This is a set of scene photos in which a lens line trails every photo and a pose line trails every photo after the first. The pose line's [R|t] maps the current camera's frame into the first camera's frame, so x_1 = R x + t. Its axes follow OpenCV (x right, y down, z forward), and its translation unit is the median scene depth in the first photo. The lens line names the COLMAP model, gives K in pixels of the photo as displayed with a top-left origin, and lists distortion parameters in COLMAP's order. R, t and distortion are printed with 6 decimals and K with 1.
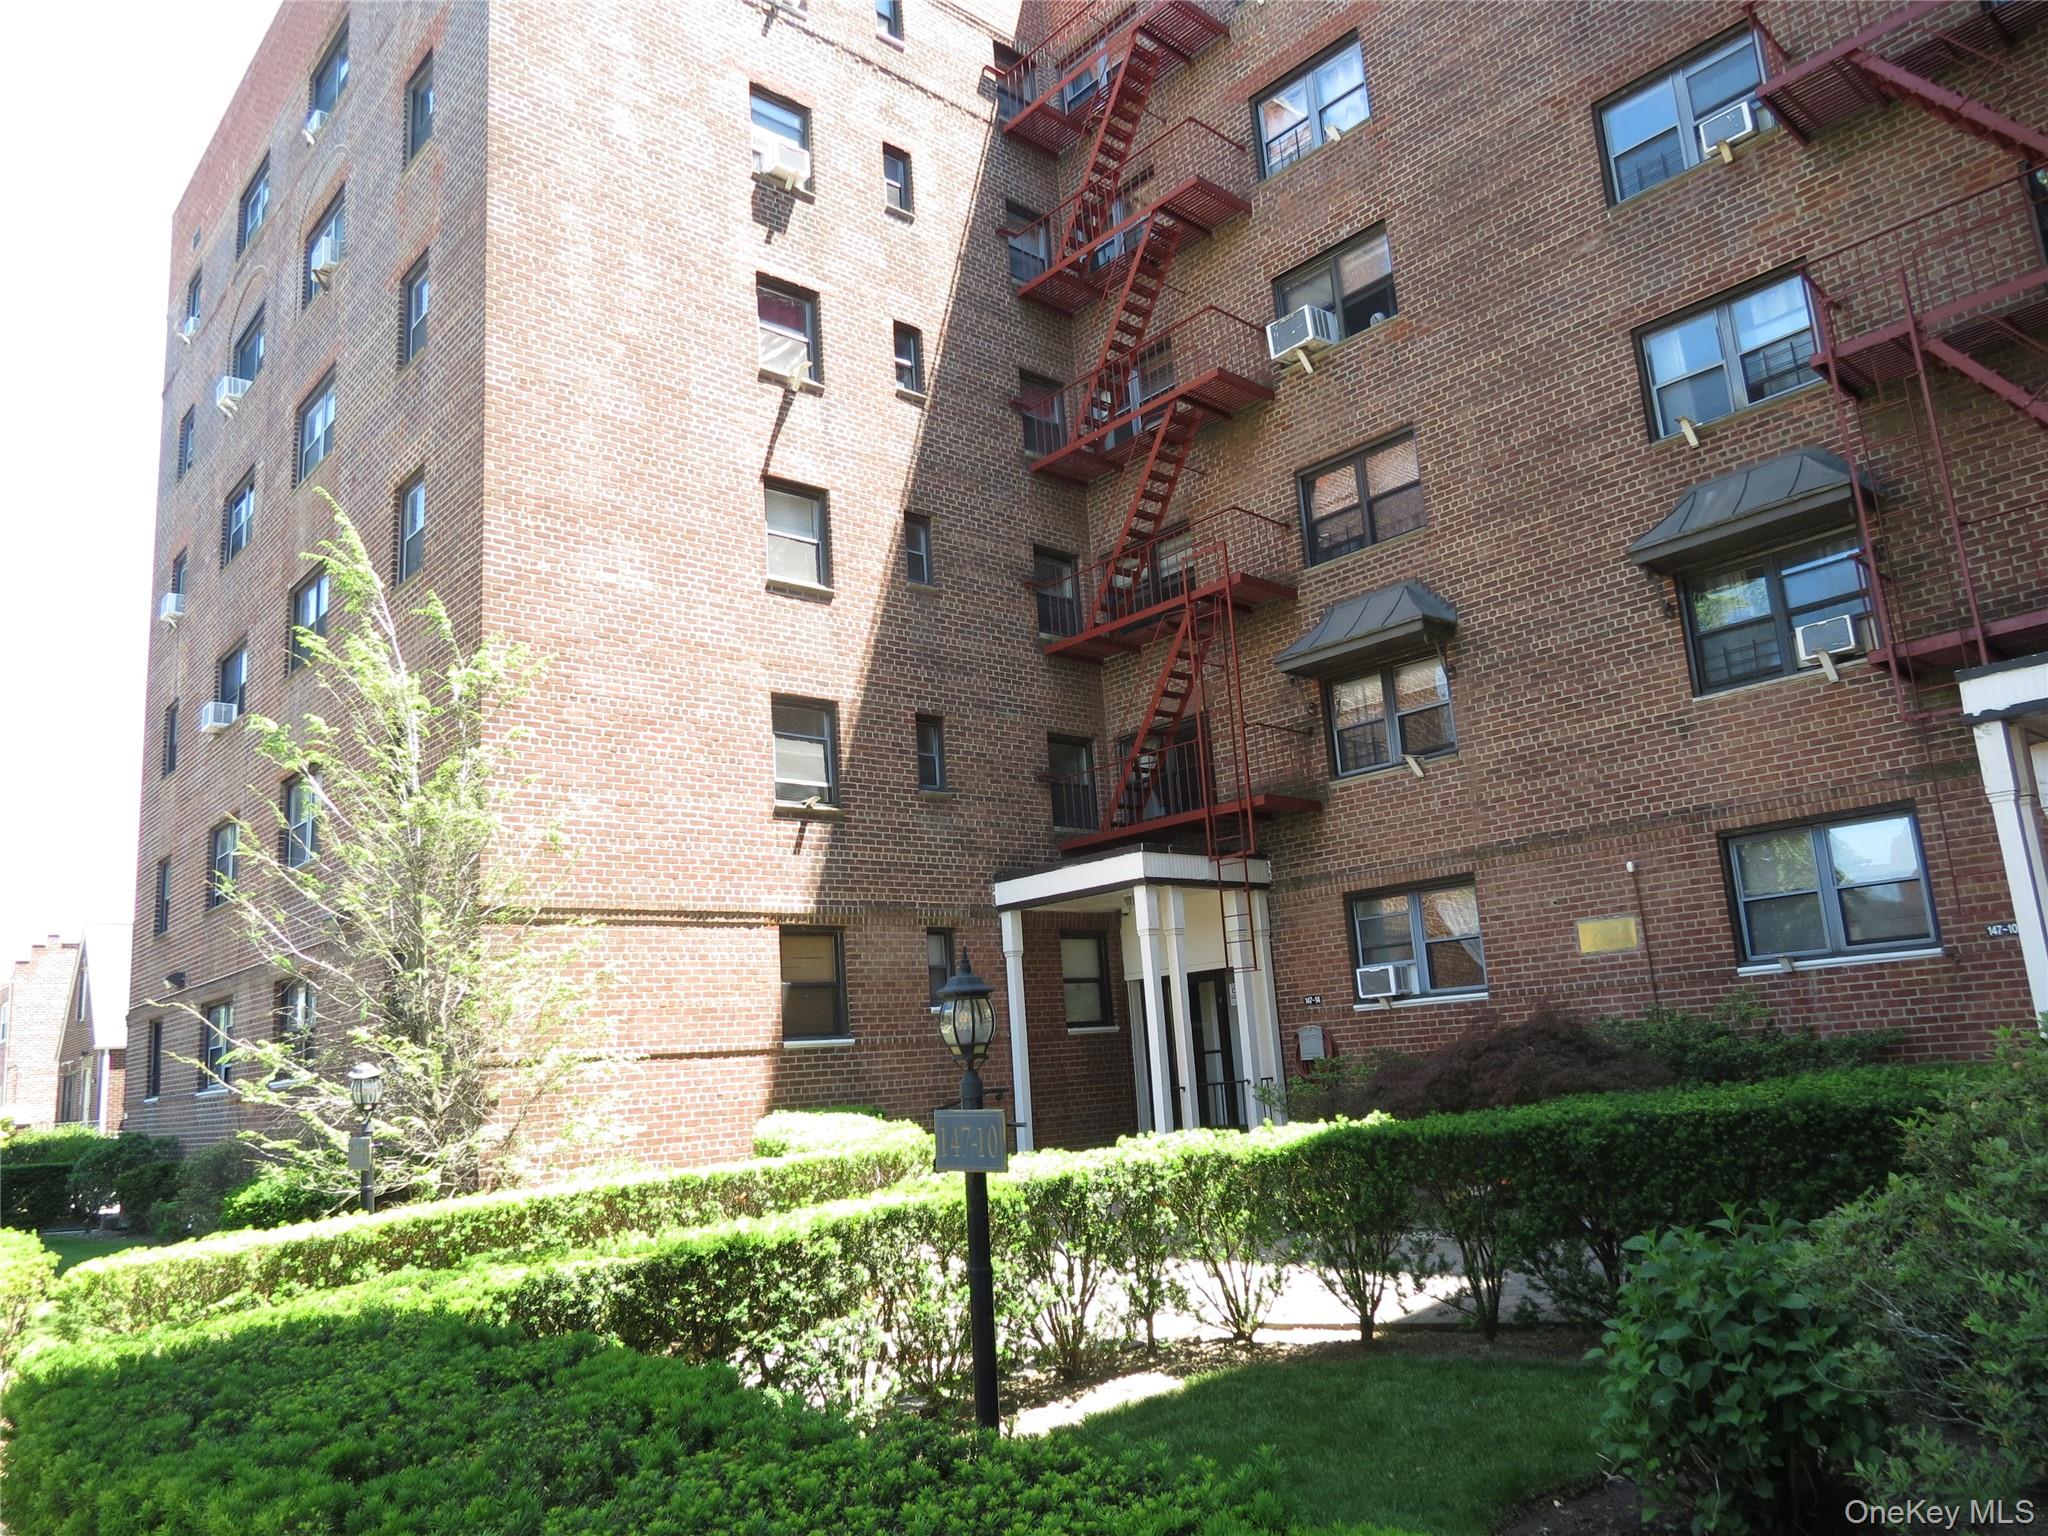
lens RADIAL K [[1445.4, 0, 1024.0], [0, 1445.4, 768.0], [0, 0, 1]] dist [-0.034604, 0.017656]
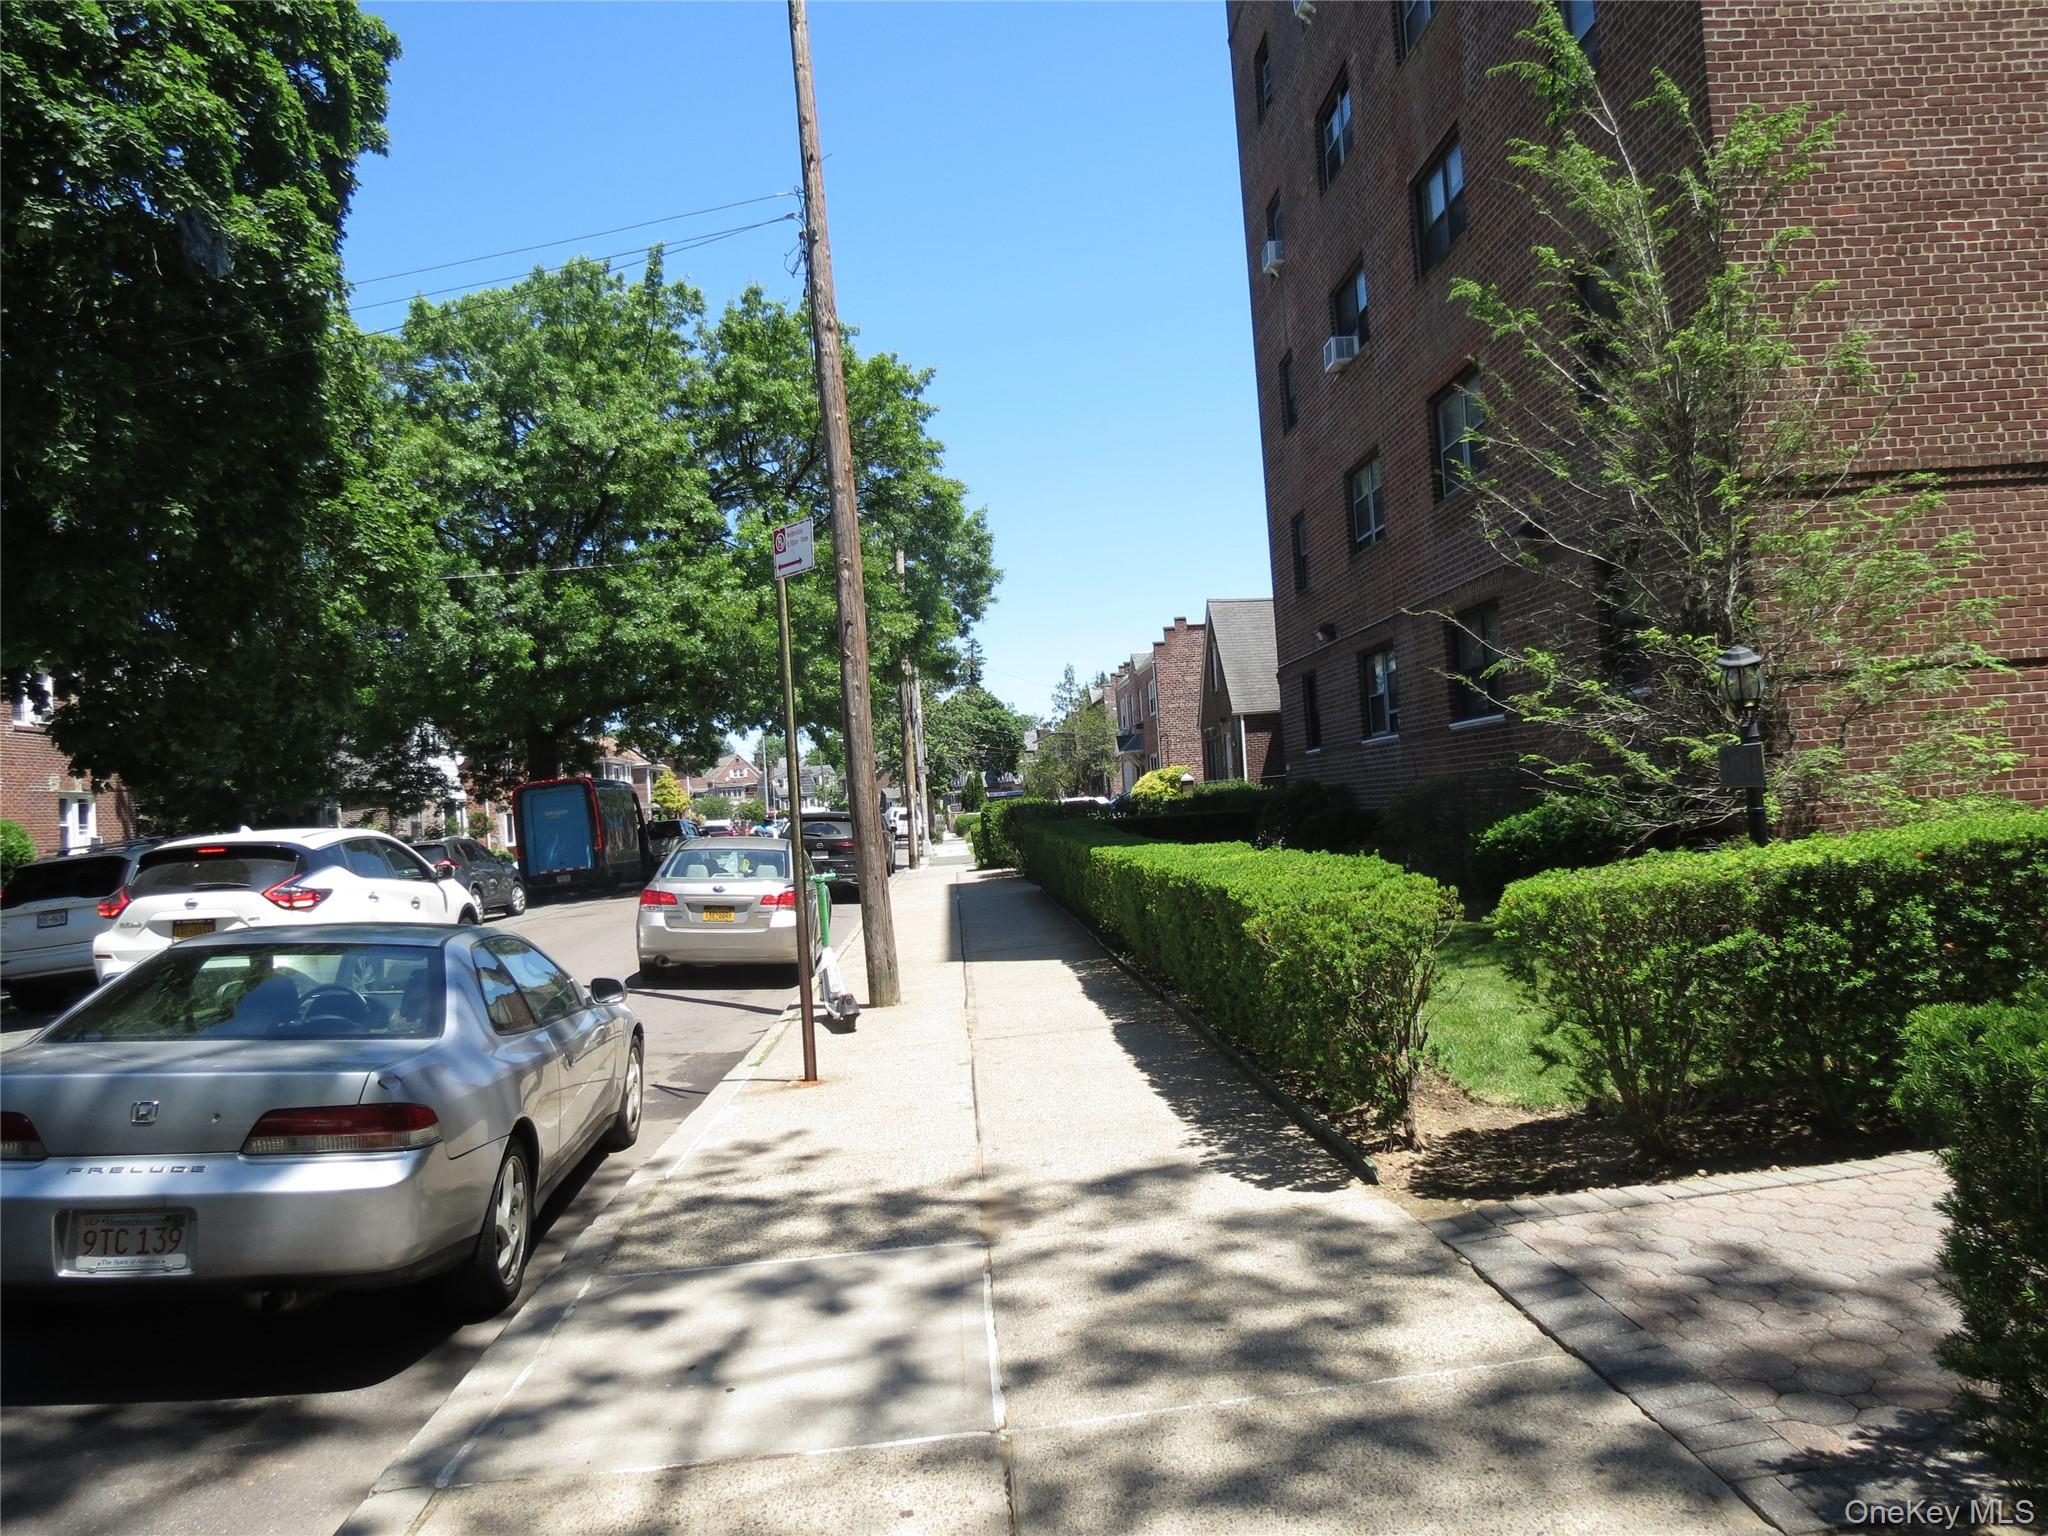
lens RADIAL K [[1445.4, 0, 1024.0], [0, 1445.4, 768.0], [0, 0, 1]] dist [-0.034604, 0.017656]
pose [[0.775553, -0.003021, -0.631275, -0.175012], [0.143200, 0.974763, 0.171263, 0.054870], [0.614826, -0.223222, 0.756413, 0.126003]]
